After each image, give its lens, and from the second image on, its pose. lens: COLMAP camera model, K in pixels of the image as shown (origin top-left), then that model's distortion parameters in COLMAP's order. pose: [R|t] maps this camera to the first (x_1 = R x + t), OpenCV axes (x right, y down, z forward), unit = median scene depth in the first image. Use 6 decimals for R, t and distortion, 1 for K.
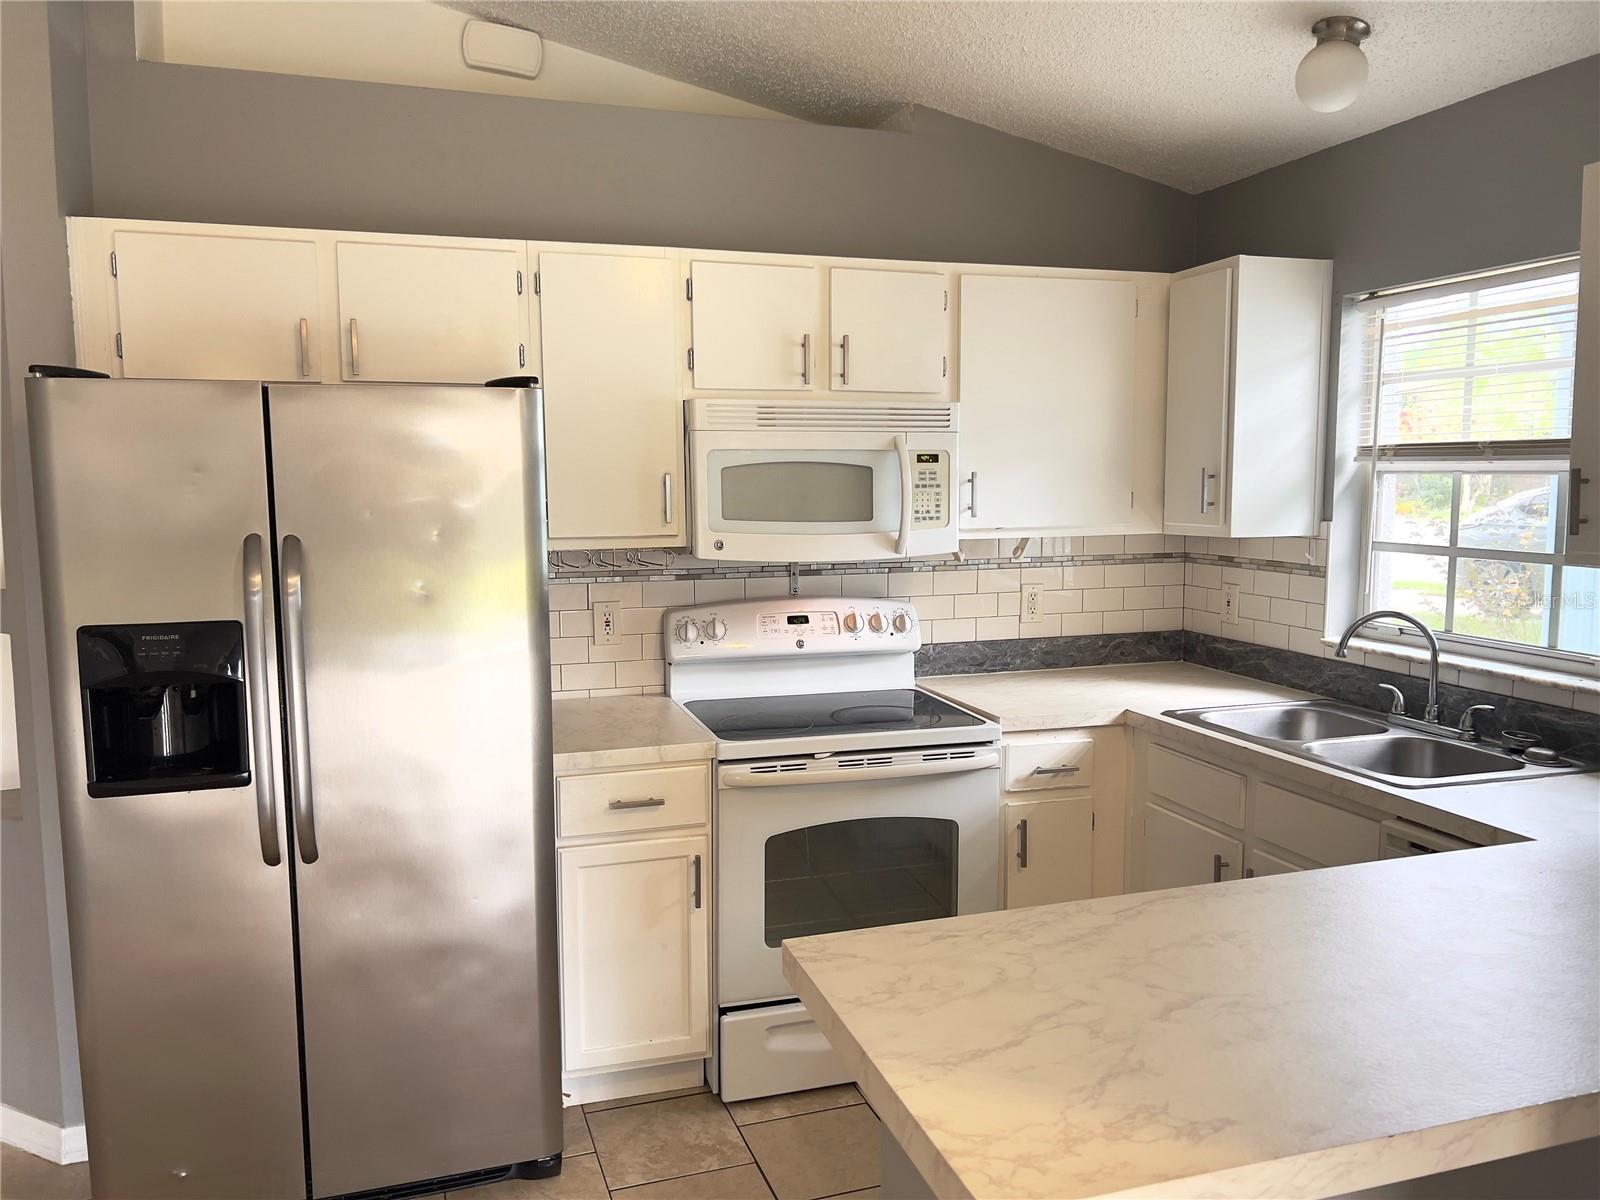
lens RADIAL K [[1200.2, 0, 799.3], [0, 1200.2, 598.5], [0, 0, 1]] dist [0.075587, -0.097179]
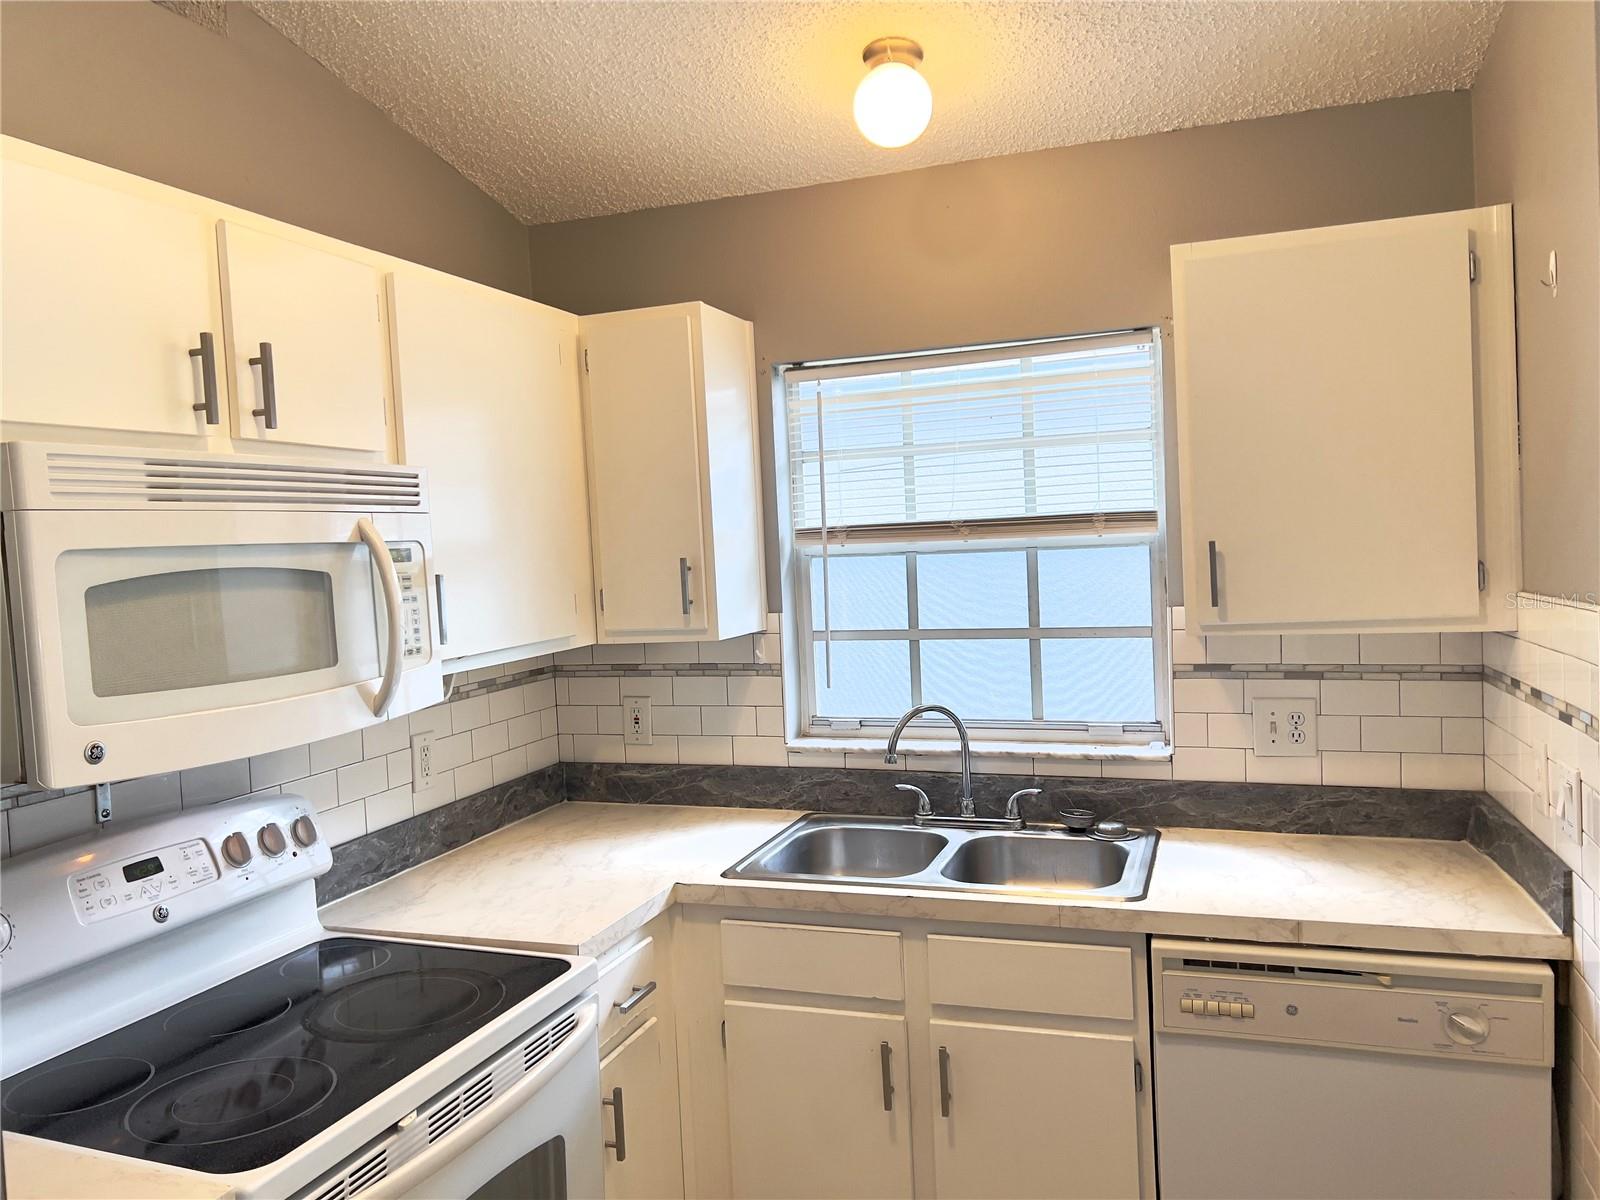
lens RADIAL K [[1200.2, 0, 804.1], [0, 1200.2, 590.9], [0, 0, 1]] dist [0.075587, -0.097179]
pose [[0.609309, -0.056645, 0.790907, -0.258256], [0.122604, 0.992180, -0.023393, -0.059369], [-0.783397, 0.111222, 0.611489, 0.467060]]
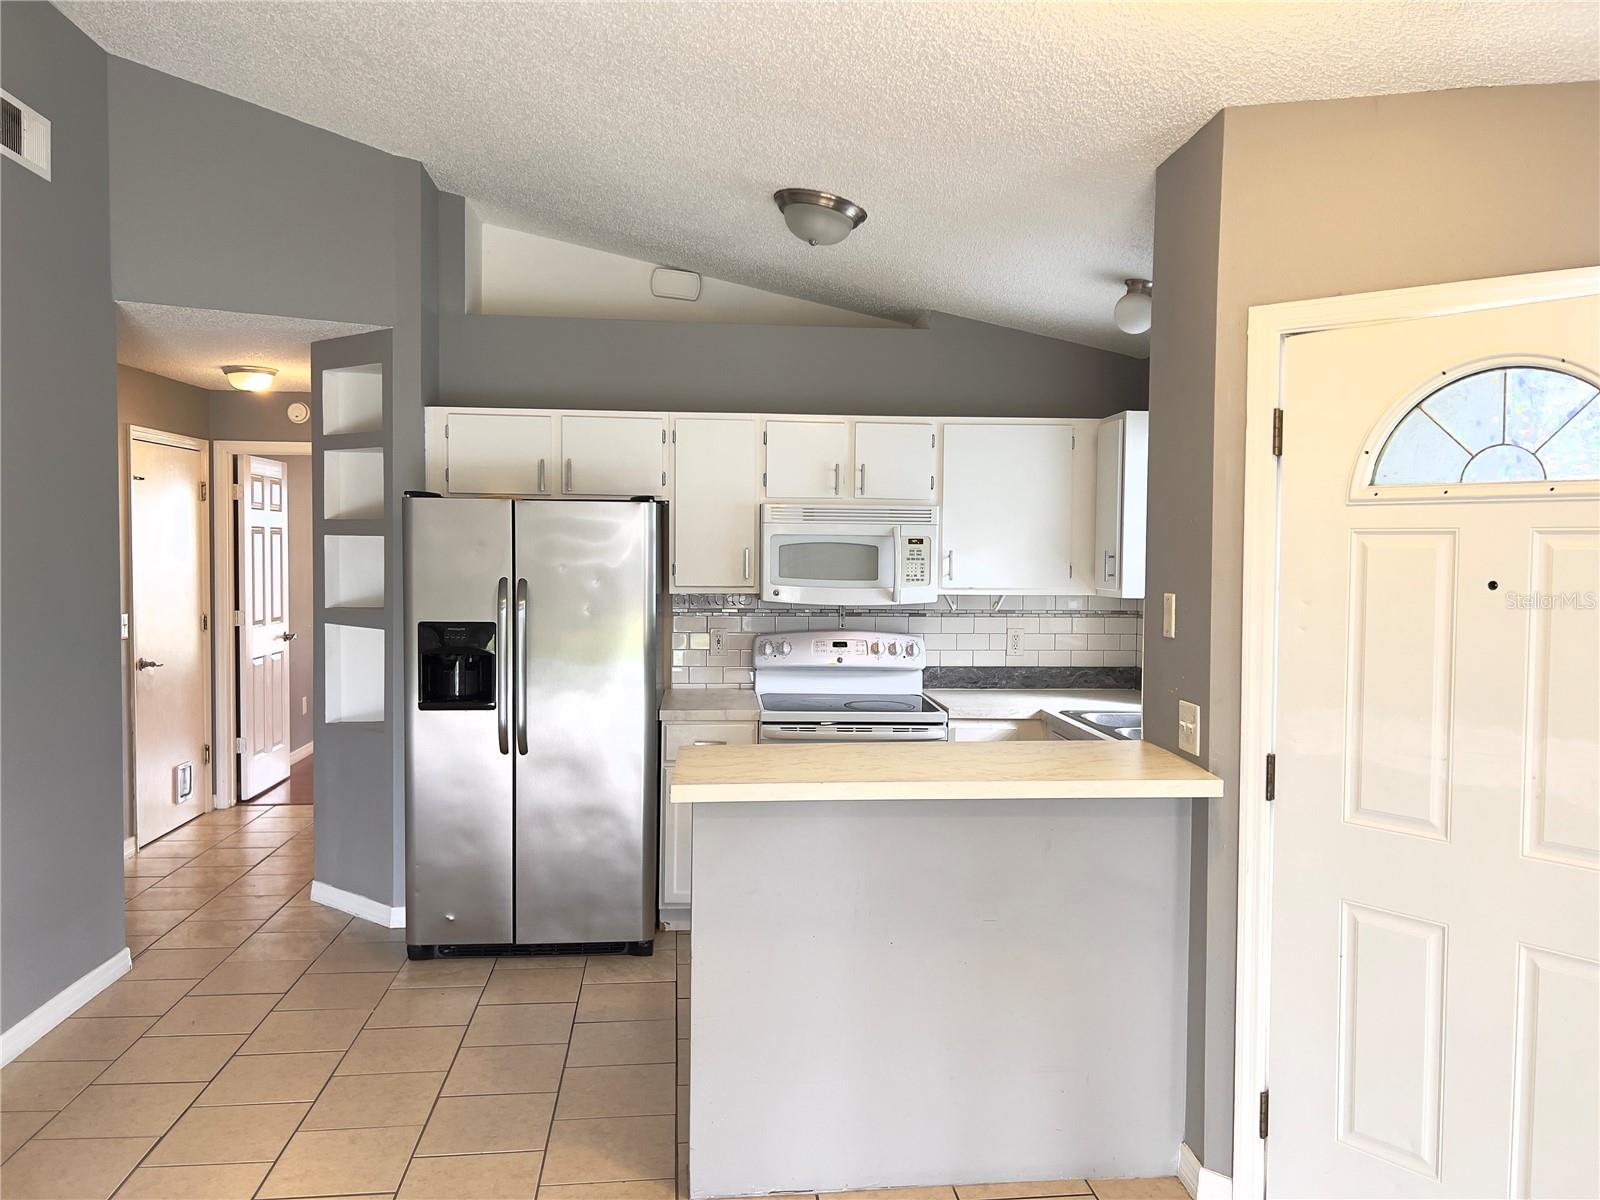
lens RADIAL K [[1200.2, 0, 807.6], [0, 1200.2, 589.7], [0, 0, 1]] dist [0.075587, -0.097179]
pose [[0.974493, 0.024487, -0.223077, 0.321057], [-0.039038, 0.997371, -0.061052, 0.046211], [0.220995, 0.068204, 0.972887, -0.540684]]
